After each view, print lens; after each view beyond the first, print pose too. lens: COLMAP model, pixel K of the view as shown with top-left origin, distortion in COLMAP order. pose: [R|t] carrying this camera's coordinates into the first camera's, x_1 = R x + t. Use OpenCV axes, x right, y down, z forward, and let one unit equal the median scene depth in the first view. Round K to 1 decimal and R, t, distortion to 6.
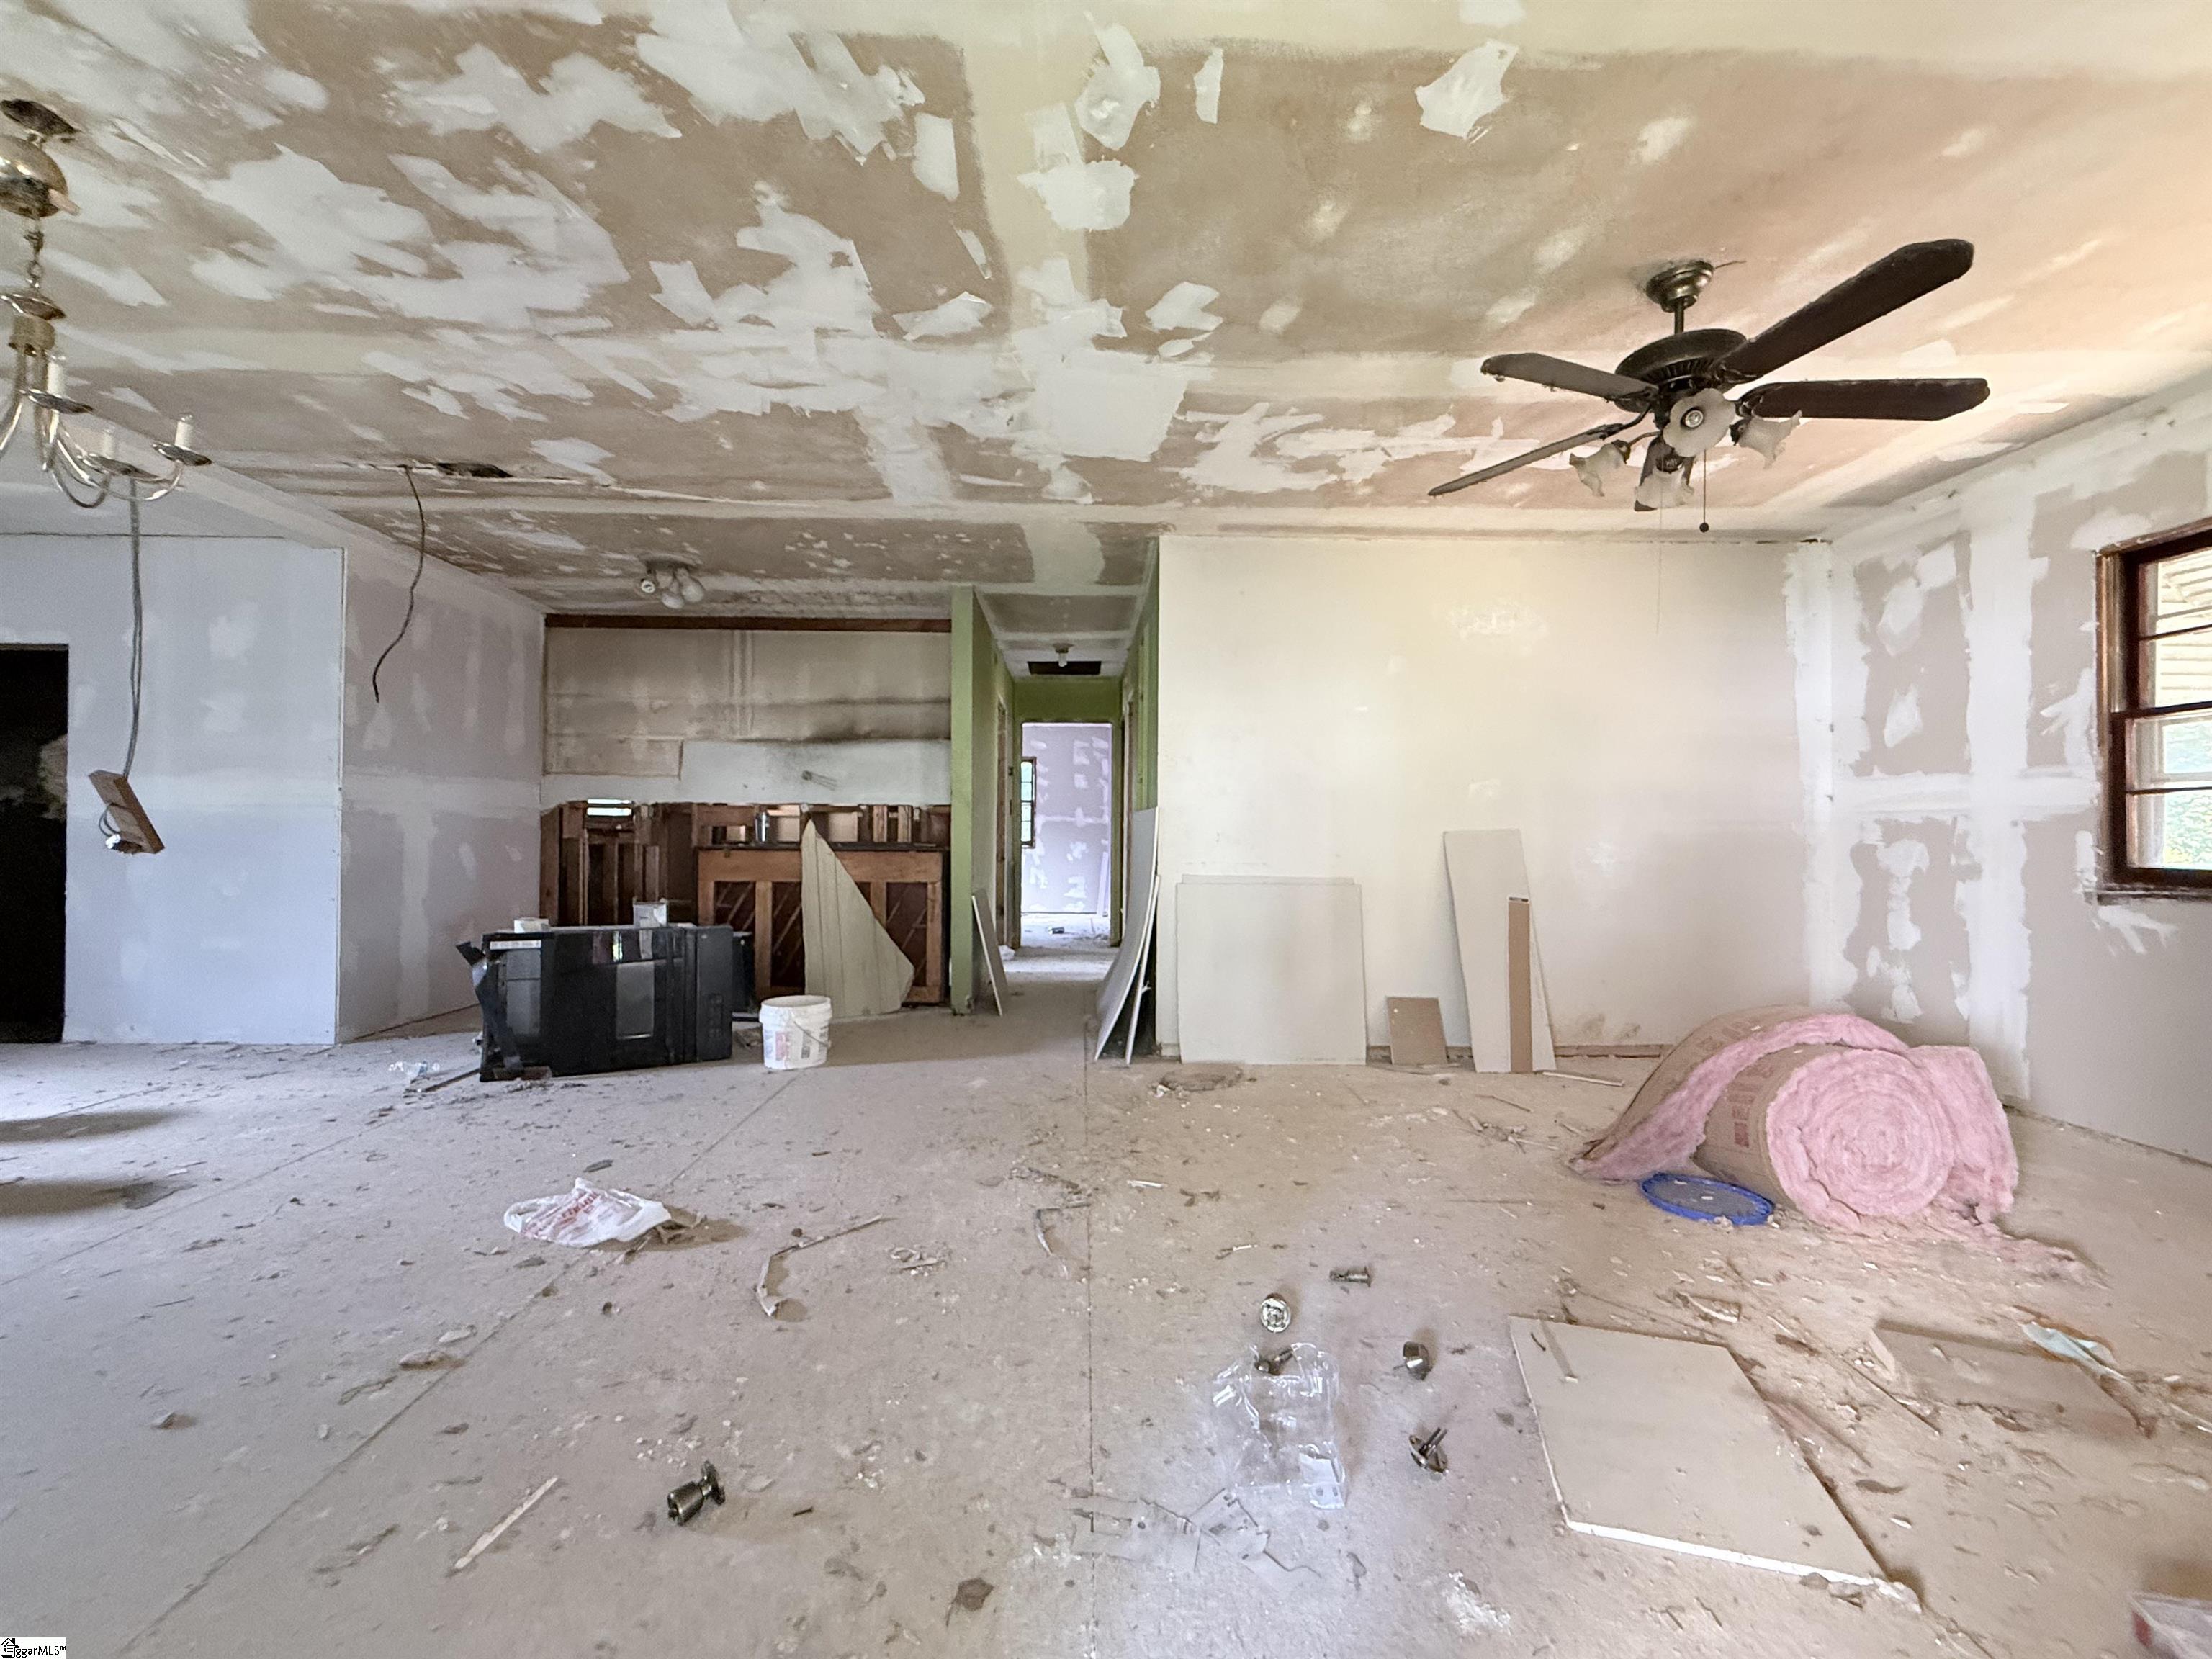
lens RADIAL K [[887.2, 0, 1102.0], [0, 887.2, 831.7], [0, 0, 1]] dist [-0.000207, 0.000124]
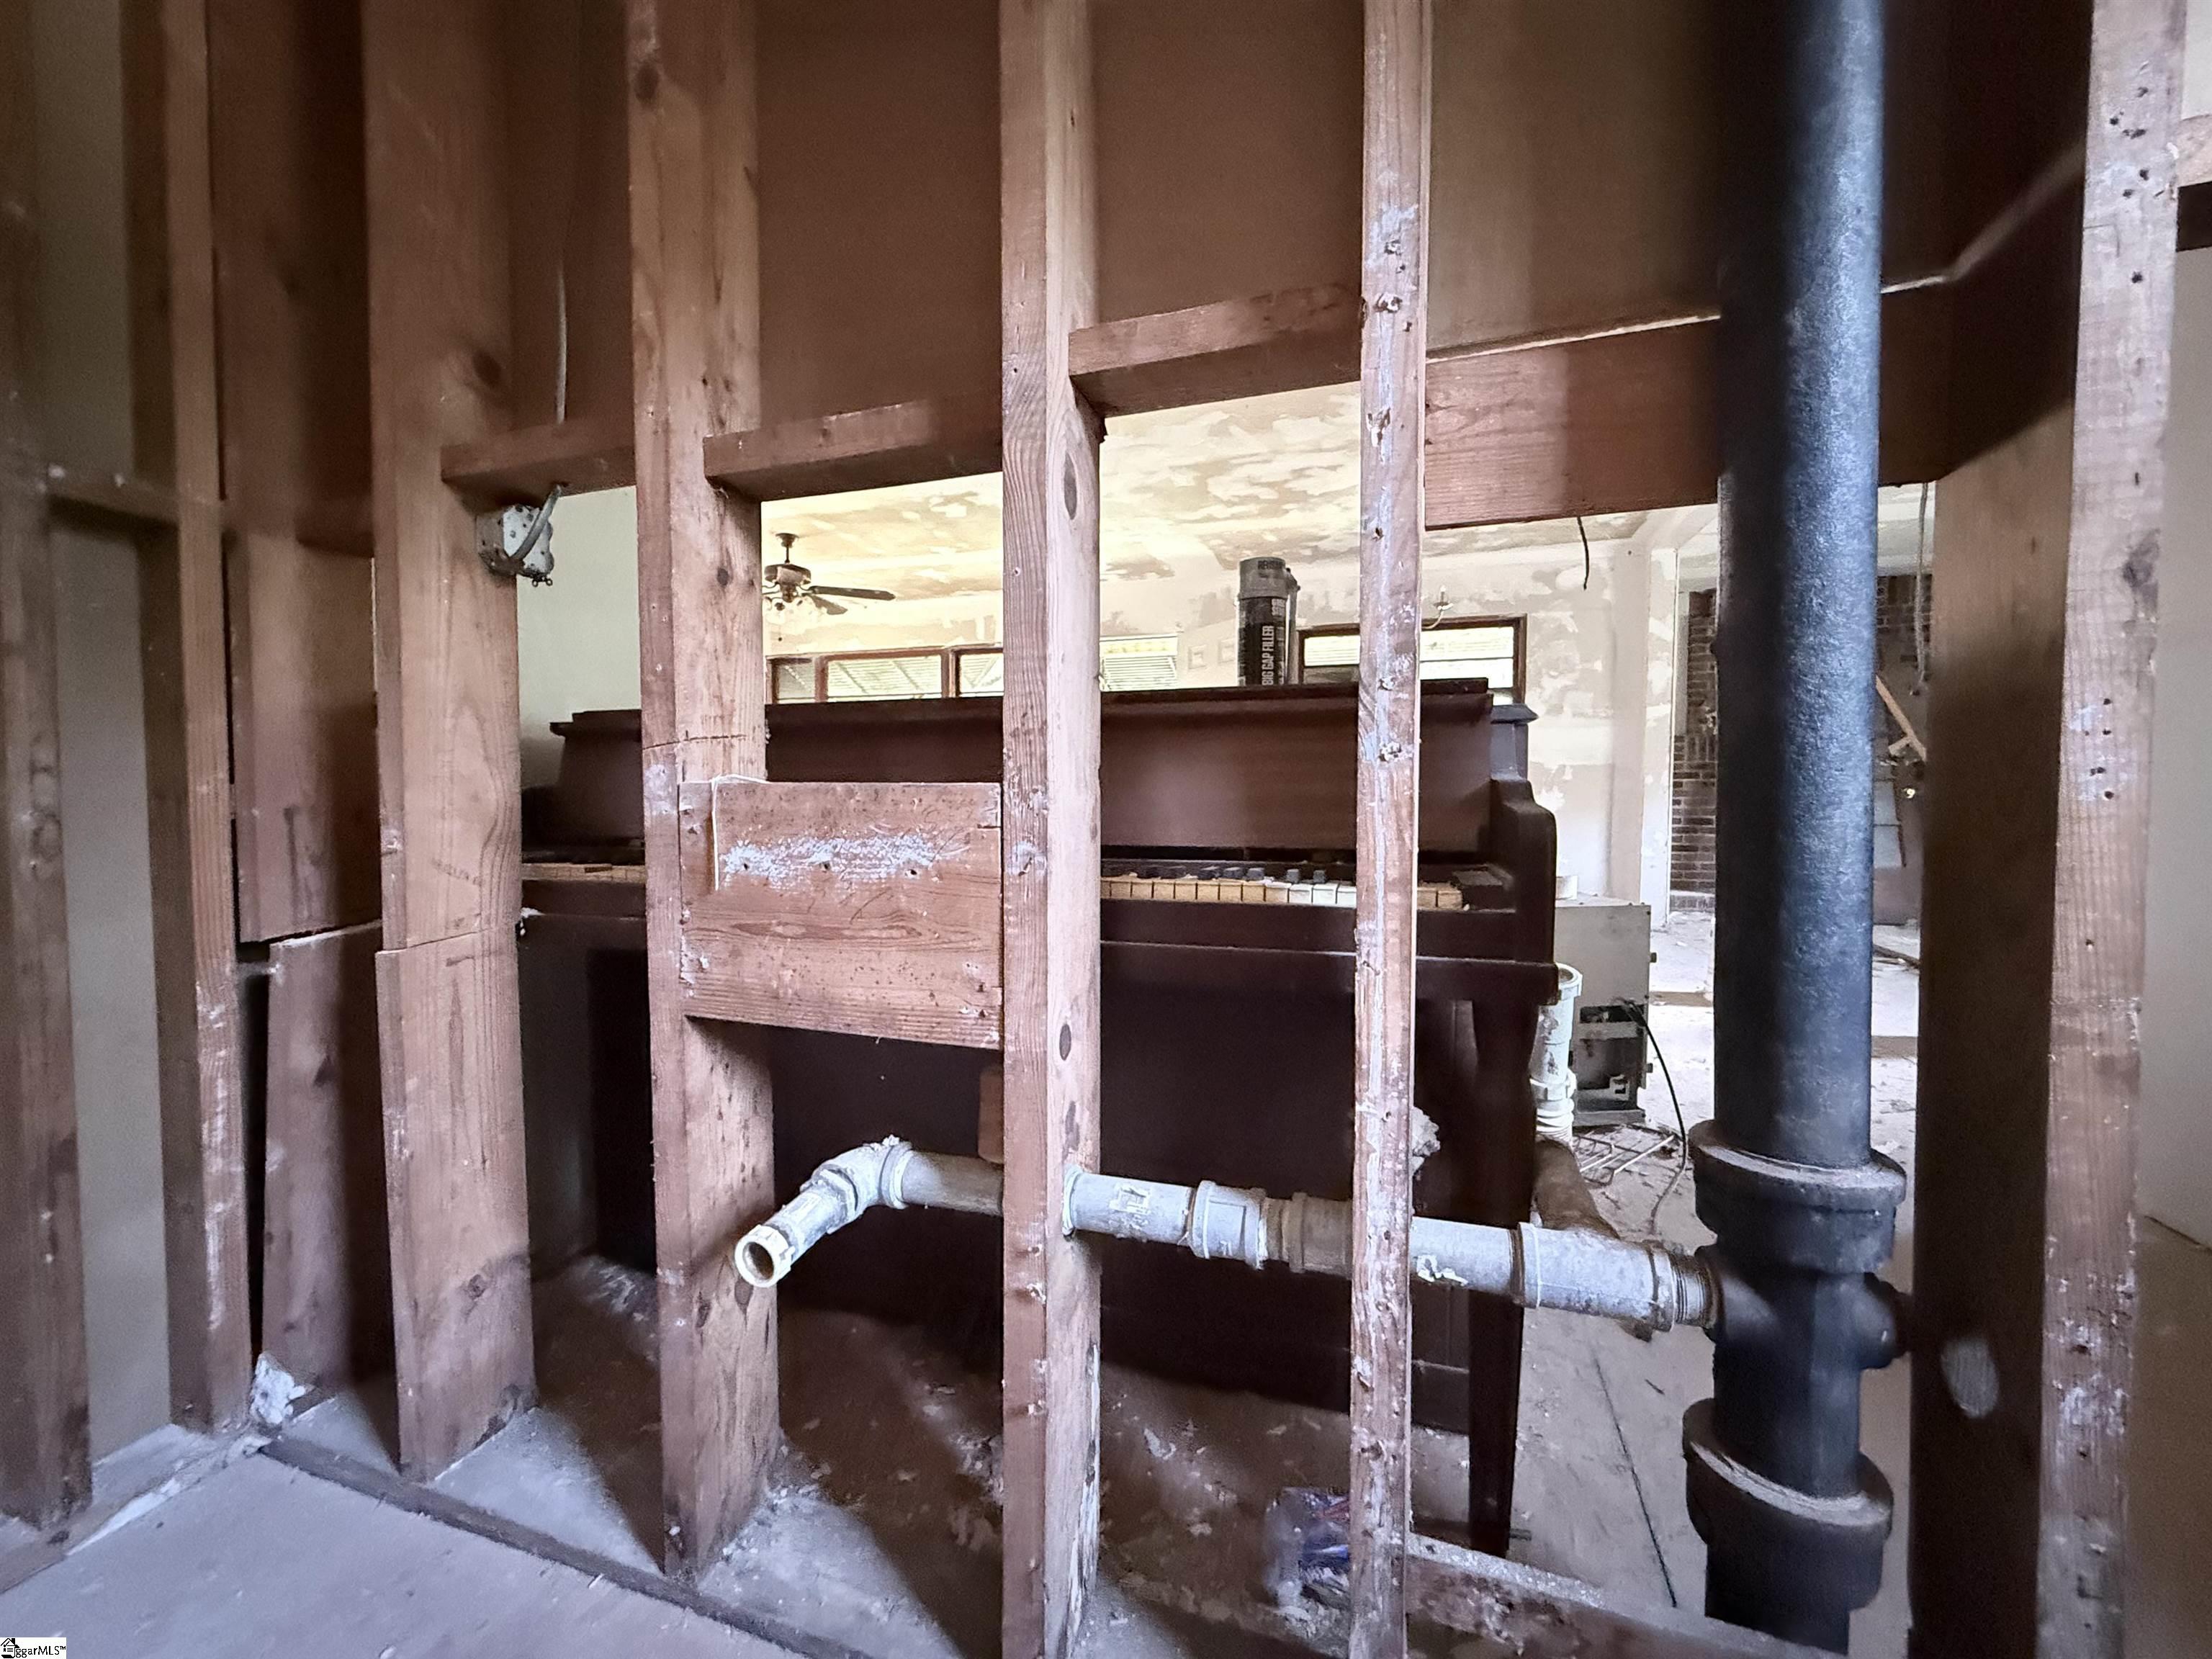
lens RADIAL K [[892.3, 0, 1103.4], [0, 892.3, 832.4], [0, 0, 1]] dist [0.001774, 0.000431]
pose [[-0.936736, -0.021820, 0.349356, -0.593894], [-0.008502, 0.999179, 0.039610, 0.051258], [-0.349934, 0.034134, -0.936152, 1.717486]]
